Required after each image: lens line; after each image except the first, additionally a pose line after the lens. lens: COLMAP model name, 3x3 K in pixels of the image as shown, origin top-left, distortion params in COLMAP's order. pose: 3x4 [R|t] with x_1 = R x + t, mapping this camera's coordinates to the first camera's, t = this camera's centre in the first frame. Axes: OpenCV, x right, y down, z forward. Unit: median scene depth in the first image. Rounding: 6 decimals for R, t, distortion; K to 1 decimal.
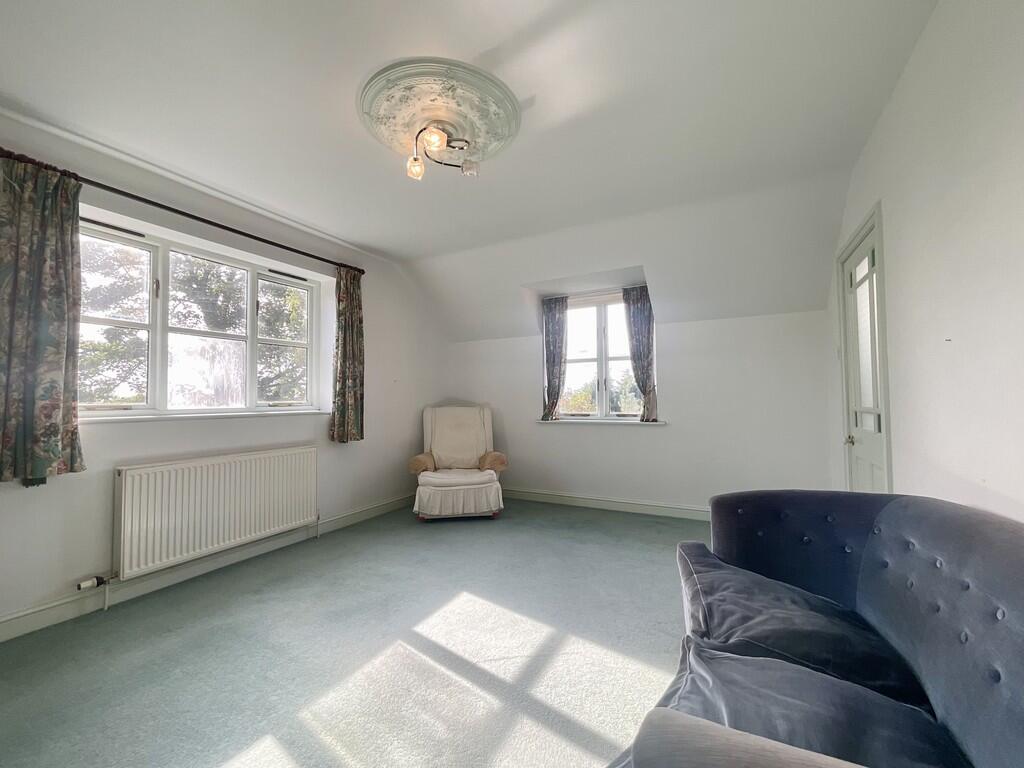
lens RADIAL K [[415.2, 0, 512.0], [0, 415.2, 384.0], [0, 0, 1]] dist [0.001820, 0.000322]
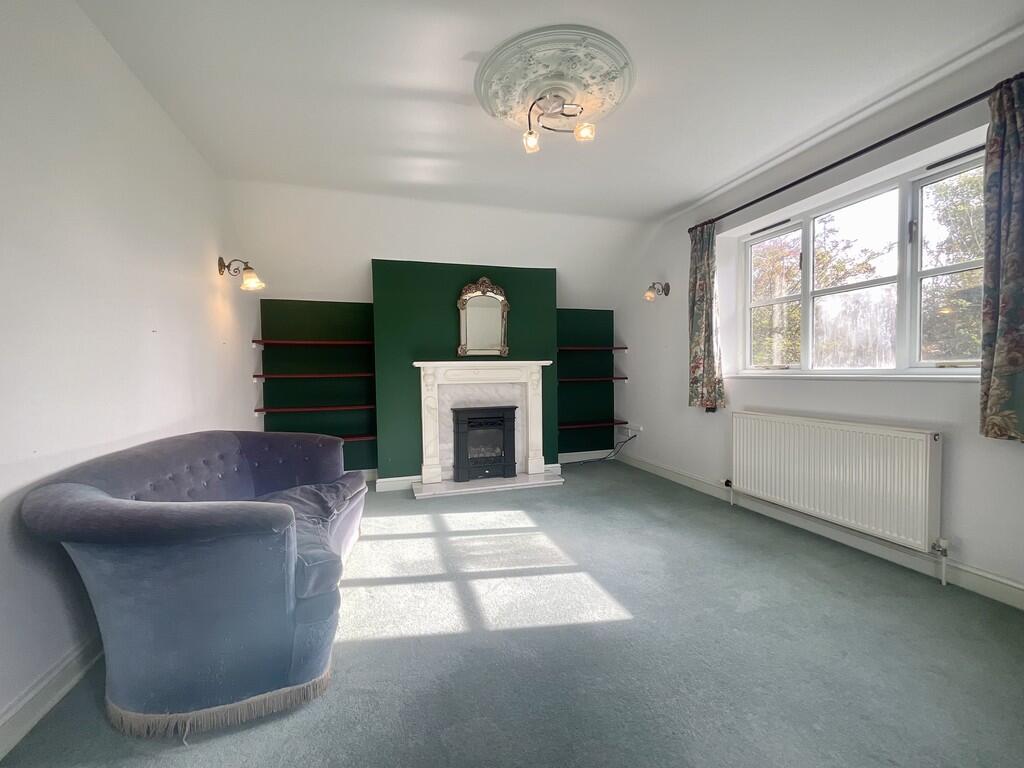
lens RADIAL K [[415.2, 0, 512.0], [0, 415.2, 384.0], [0, 0, 1]] dist [0.001820, 0.000322]
pose [[-0.701068, 0.040567, -0.711939, 0.627175], [0.044713, 0.998917, 0.012889, 0.064536], [0.711691, -0.022797, -0.702123, 1.564259]]
